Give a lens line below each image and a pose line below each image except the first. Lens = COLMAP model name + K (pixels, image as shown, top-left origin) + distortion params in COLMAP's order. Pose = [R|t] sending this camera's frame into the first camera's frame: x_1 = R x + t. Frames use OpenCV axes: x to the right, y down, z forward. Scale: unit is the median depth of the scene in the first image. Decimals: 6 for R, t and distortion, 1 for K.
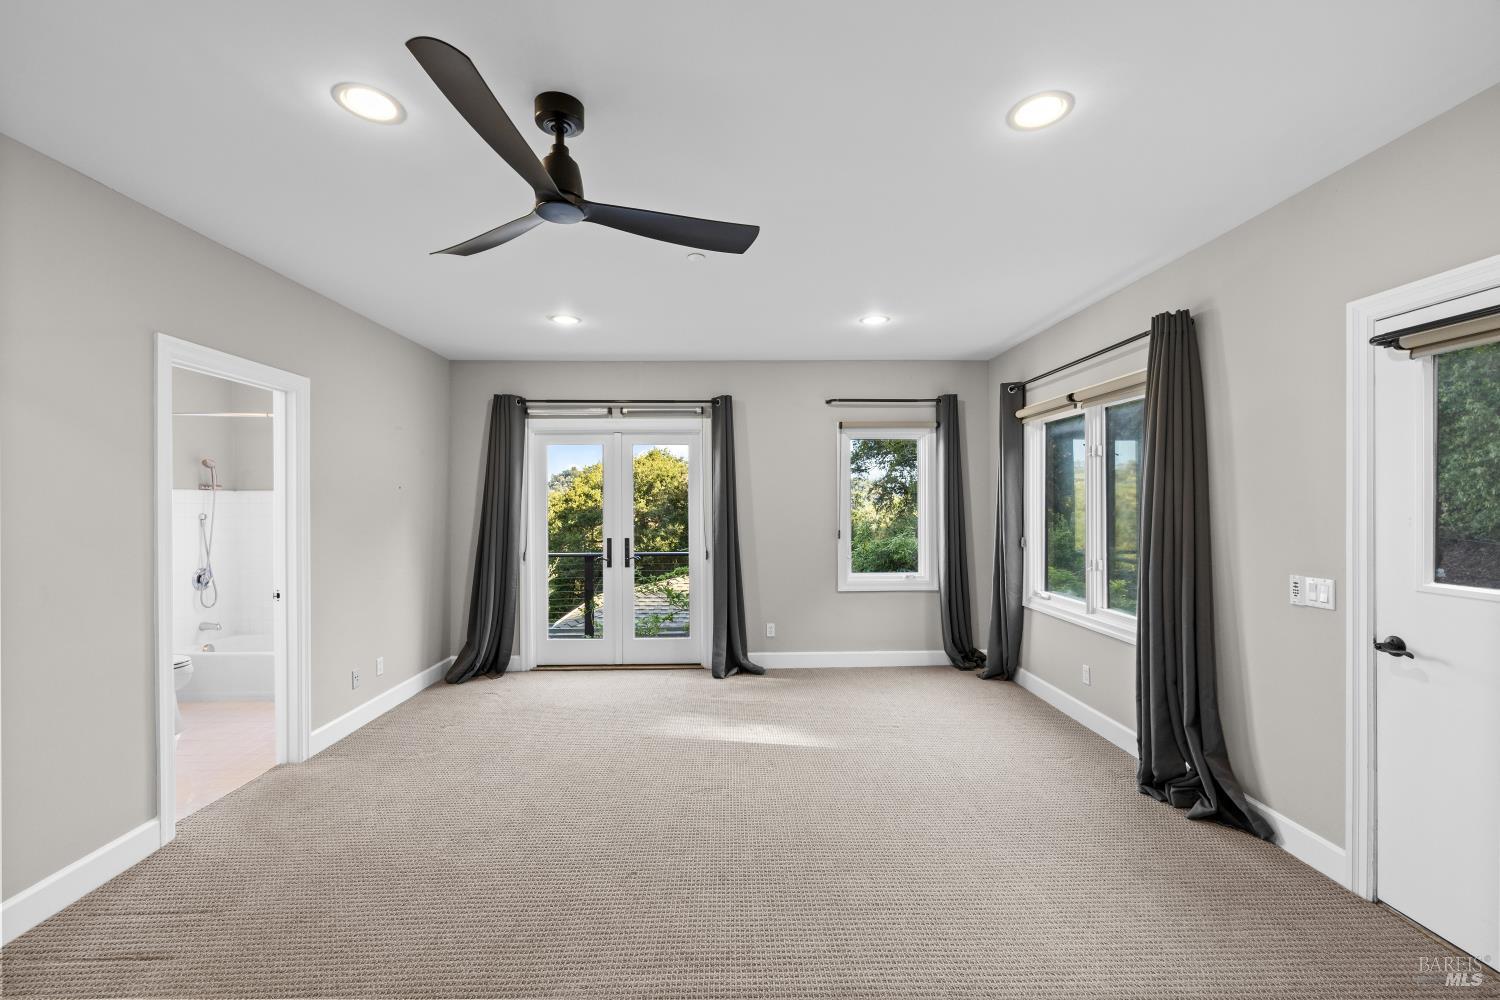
lens RADIAL K [[633.7, 0, 746.4], [0, 633.7, 503.2], [0, 0, 1]] dist [-0.000384, -0.000026]
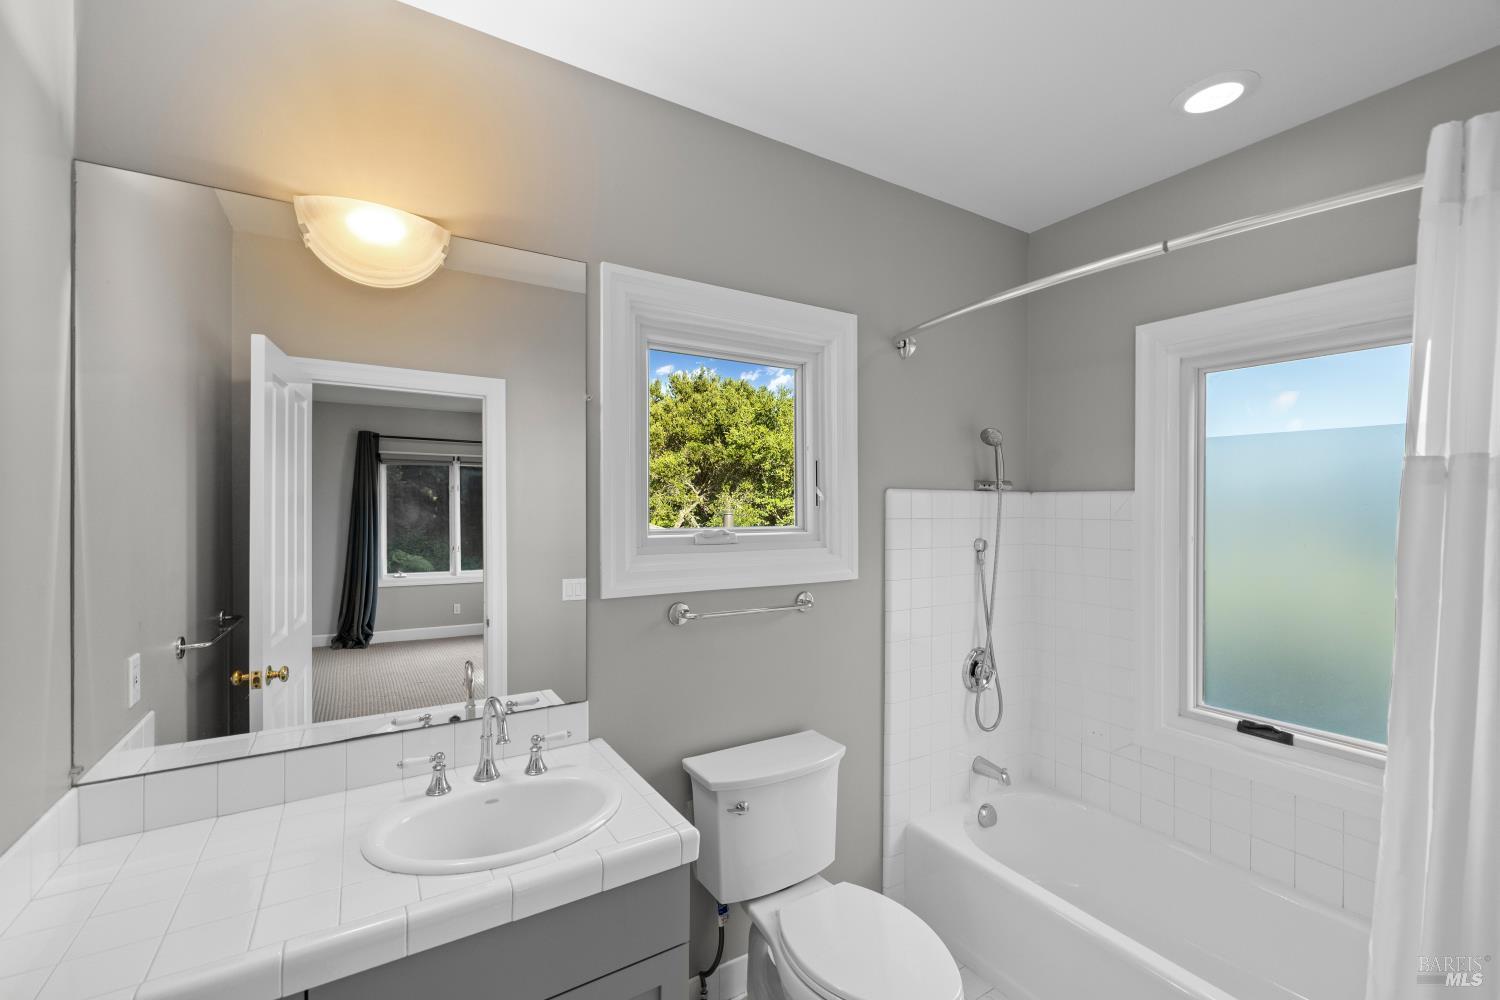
lens RADIAL K [[633.7, 0, 750.3], [0, 633.7, 505.6], [0, 0, 1]] dist [-0.000384, -0.000026]
pose [[0.502088, 0.010116, -0.864758, -0.519486], [-0.006364, 0.999948, 0.008002, -0.012298], [0.864793, 0.001486, 0.502126, 0.594465]]
